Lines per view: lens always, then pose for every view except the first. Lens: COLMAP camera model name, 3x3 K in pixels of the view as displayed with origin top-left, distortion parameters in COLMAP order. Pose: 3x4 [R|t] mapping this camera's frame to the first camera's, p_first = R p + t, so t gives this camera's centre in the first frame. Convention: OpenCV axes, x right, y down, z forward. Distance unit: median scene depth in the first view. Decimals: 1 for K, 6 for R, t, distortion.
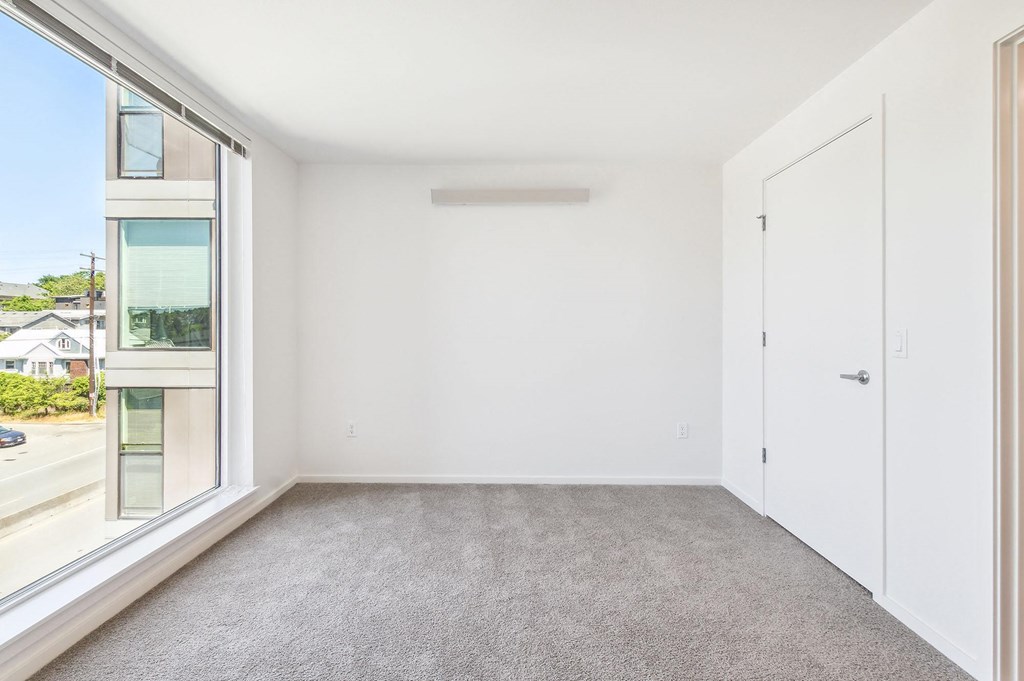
lens RADIAL K [[464.2, 0, 508.8], [0, 464.2, 327.8], [0, 0, 1]] dist [0.003191, -0.000461]
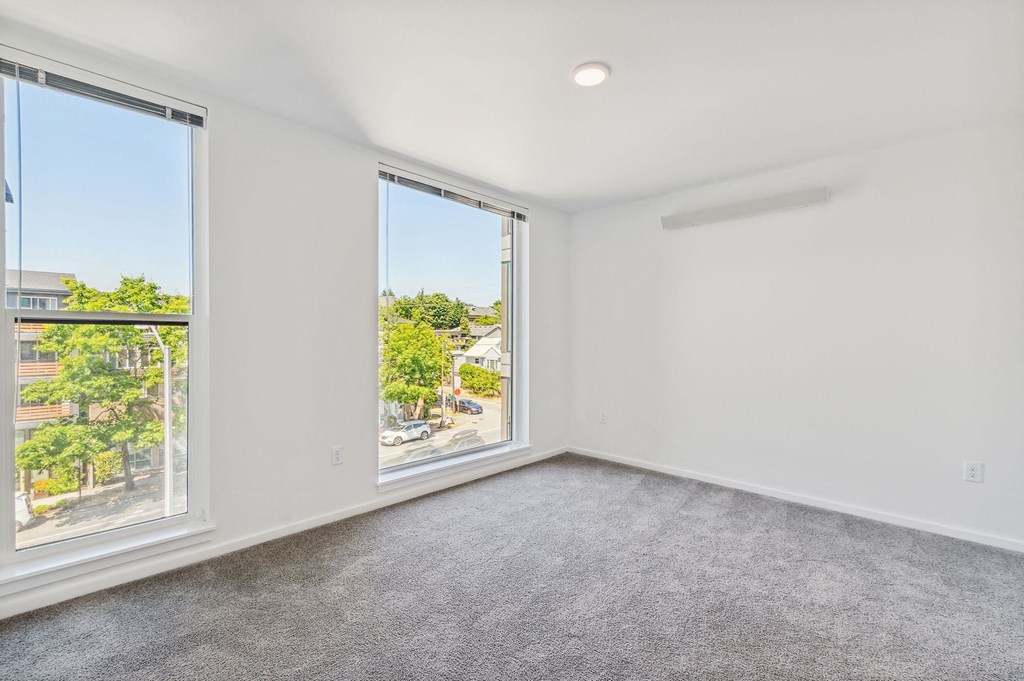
lens RADIAL K [[464.2, 0, 528.8], [0, 464.2, 345.1], [0, 0, 1]] dist [0.003191, -0.000461]
pose [[0.744836, 0.017402, -0.667021, 0.349402], [-0.007735, 0.999818, 0.017448, 0.000828], [0.667203, -0.007836, 0.744835, -0.078530]]
